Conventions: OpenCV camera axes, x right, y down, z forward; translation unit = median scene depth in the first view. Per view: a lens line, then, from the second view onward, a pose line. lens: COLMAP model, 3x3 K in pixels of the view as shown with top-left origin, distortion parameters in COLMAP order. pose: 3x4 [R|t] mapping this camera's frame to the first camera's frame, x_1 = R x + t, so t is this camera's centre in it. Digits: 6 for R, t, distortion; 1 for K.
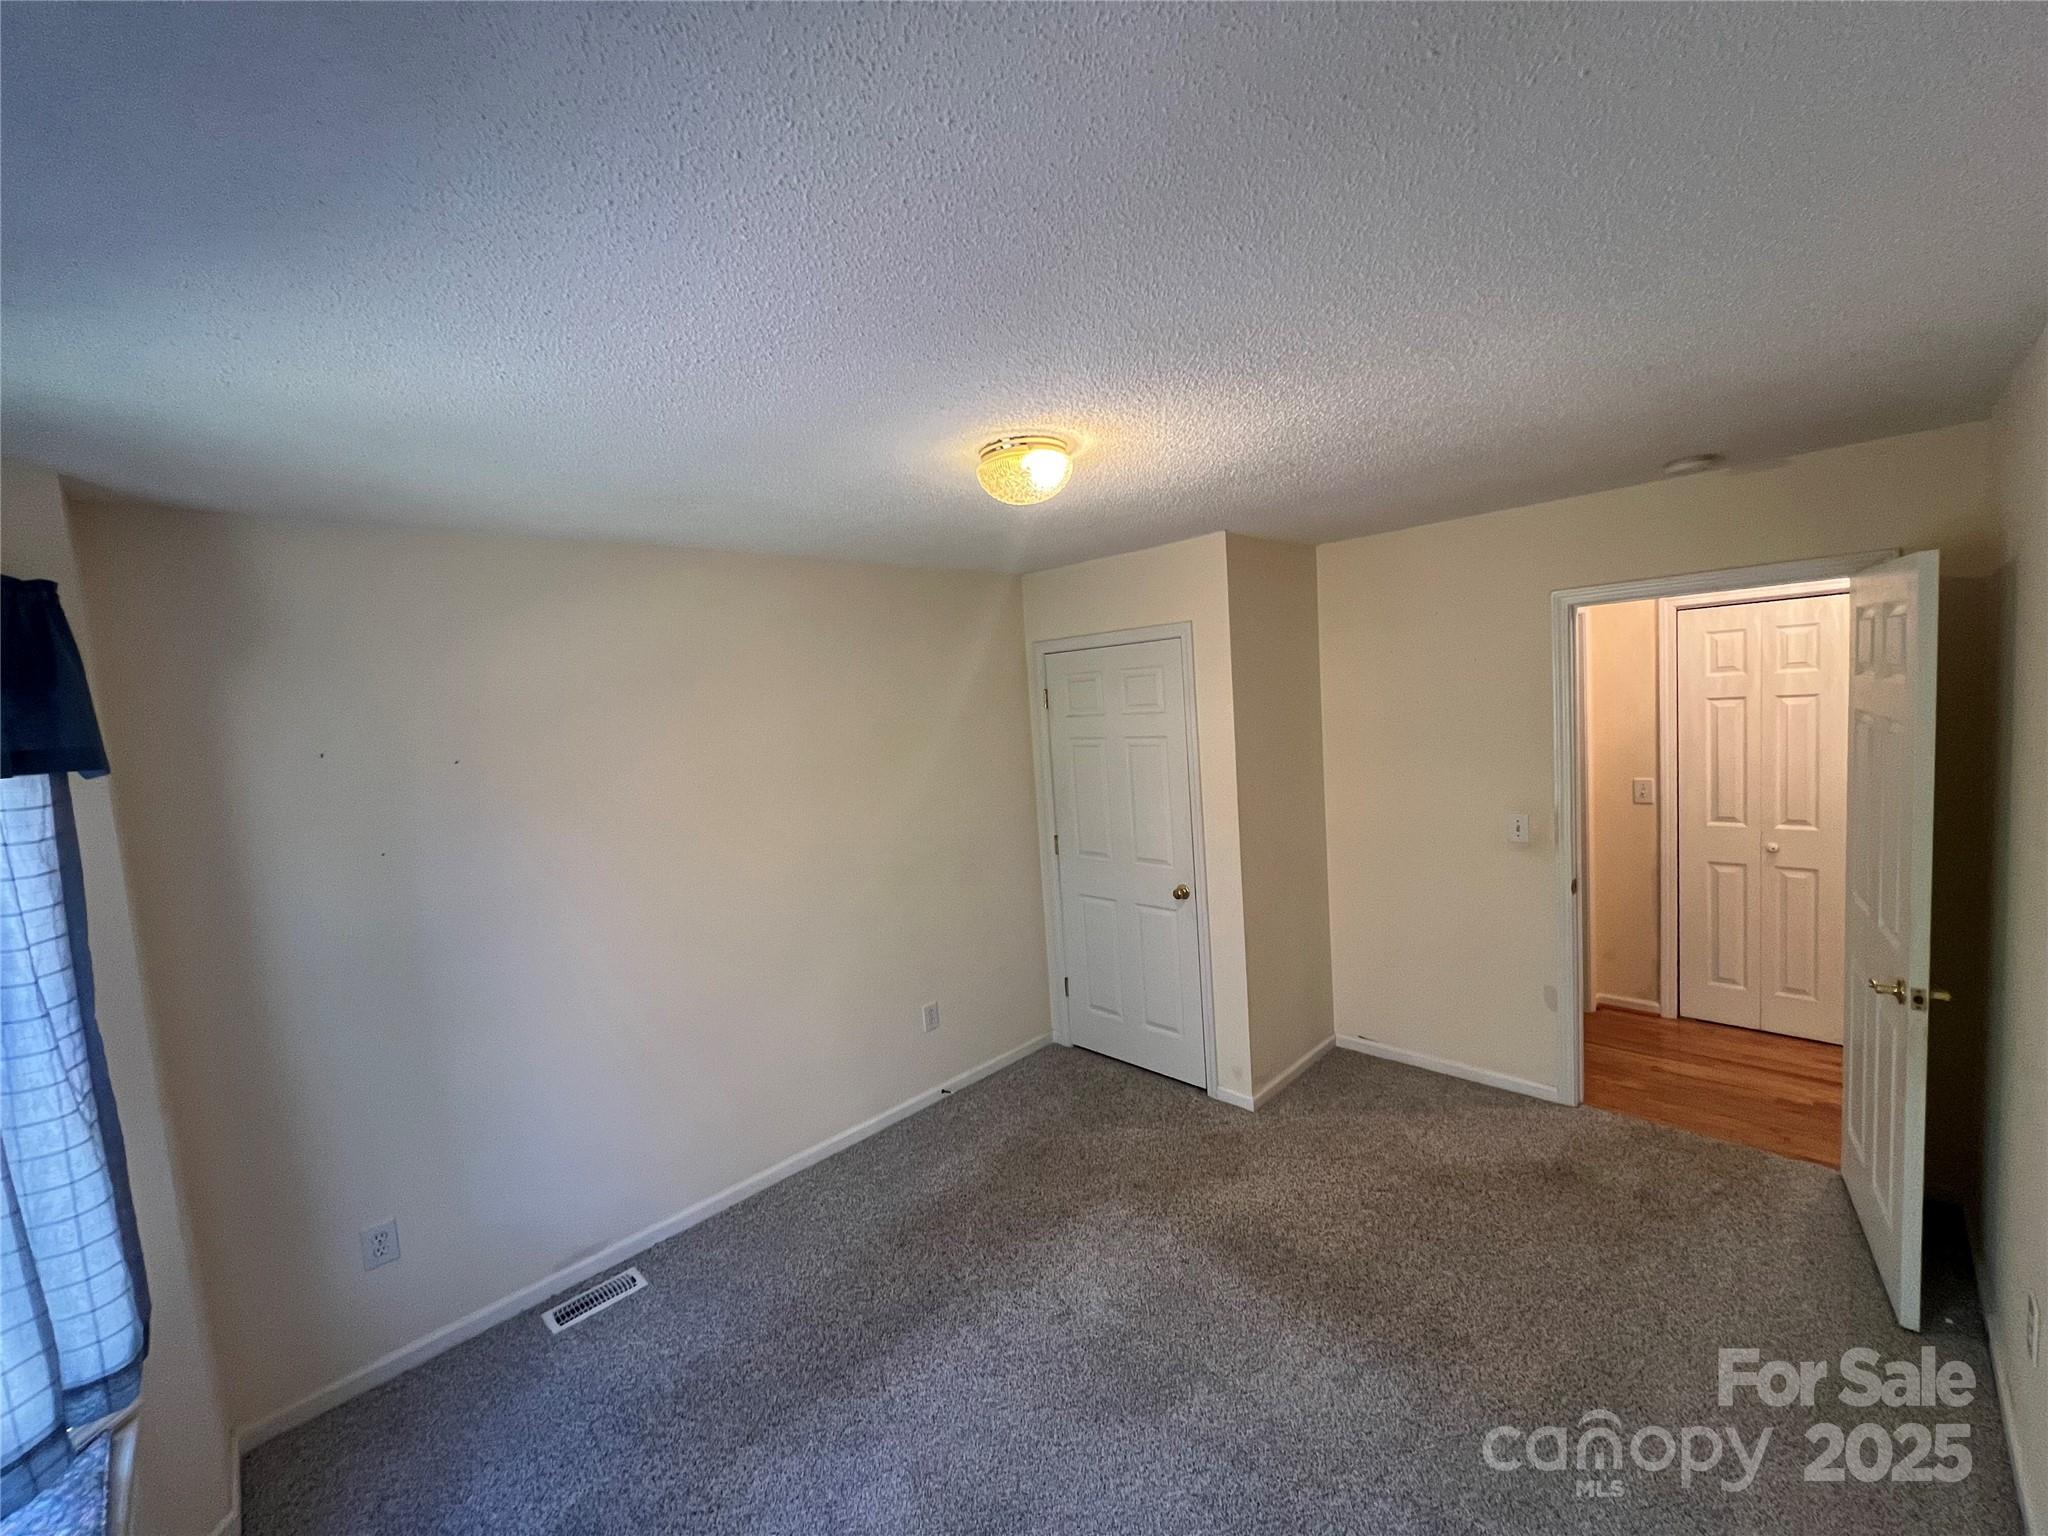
lens RADIAL K [[816.1, 0, 1024.0], [0, 816.1, 768.0], [0, 0, 1]] dist [0.001288, 0.000280]
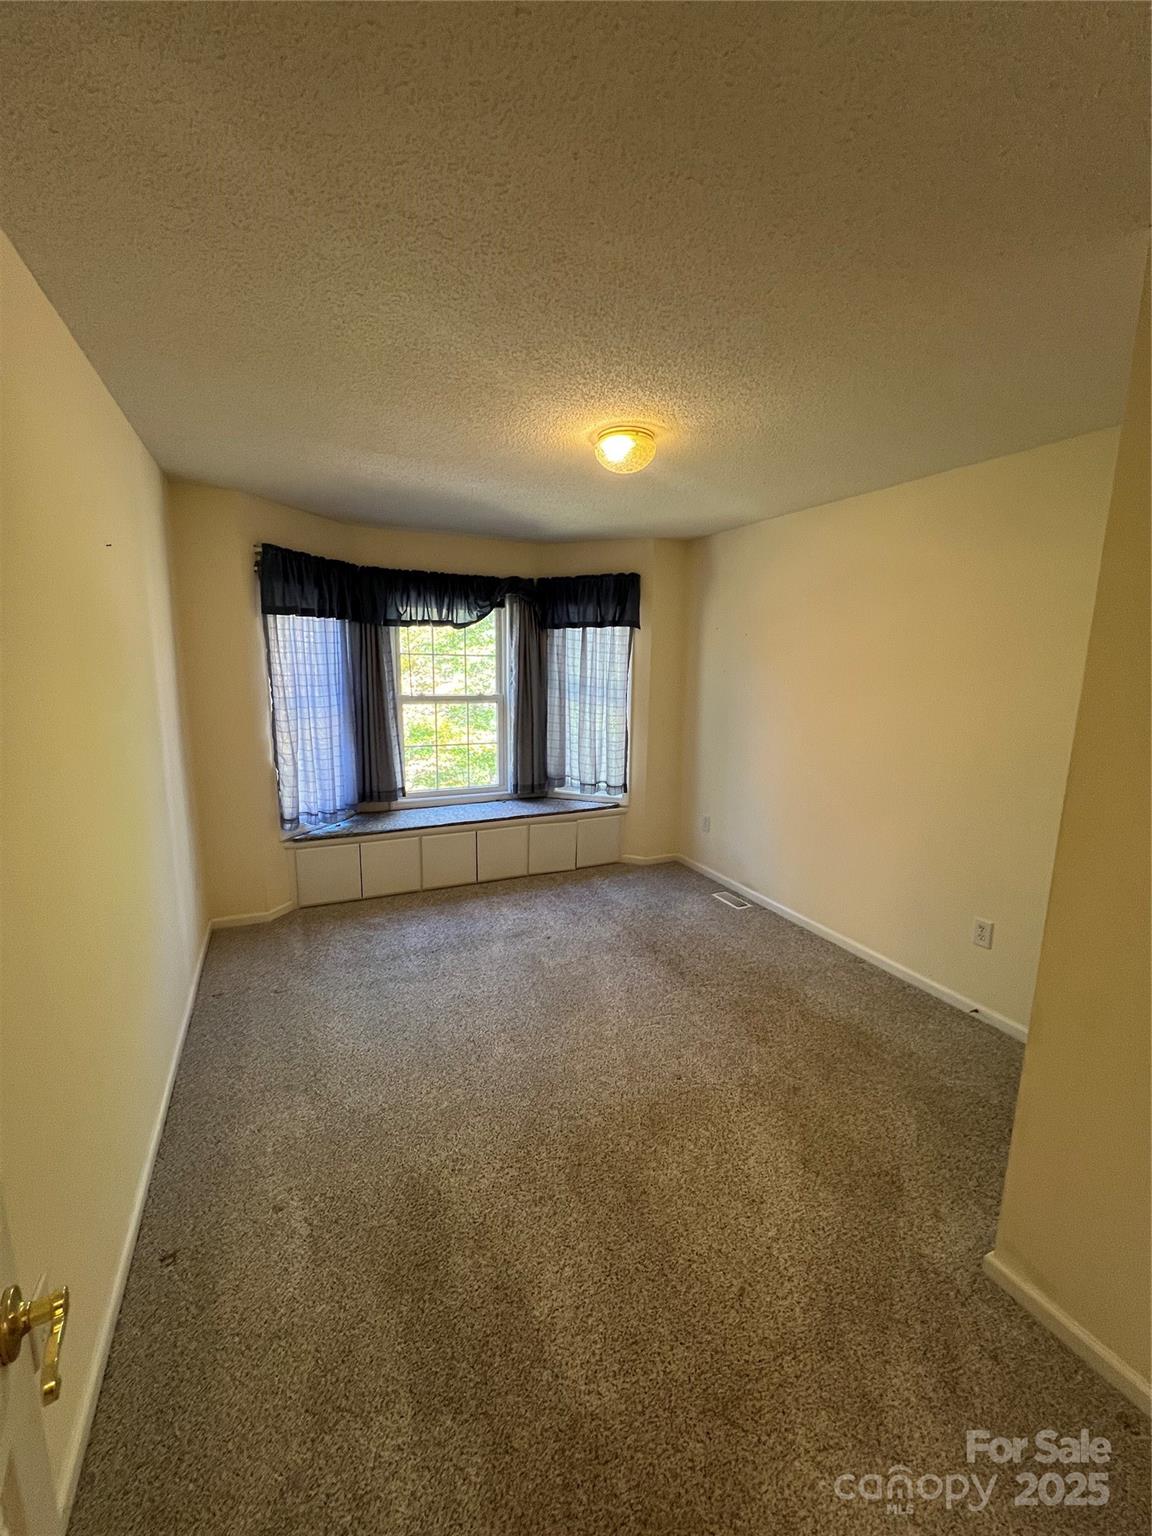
lens RADIAL K [[612.1, 0, 576.0], [0, 612.1, 768.0], [0, 0, 1]] dist [0.001288, 0.000280]
pose [[-0.328635, 0.242537, -0.912784, 0.849867], [-0.064182, 0.958495, 0.277790, -0.076662], [0.942274, 0.149876, -0.299428, 0.924391]]
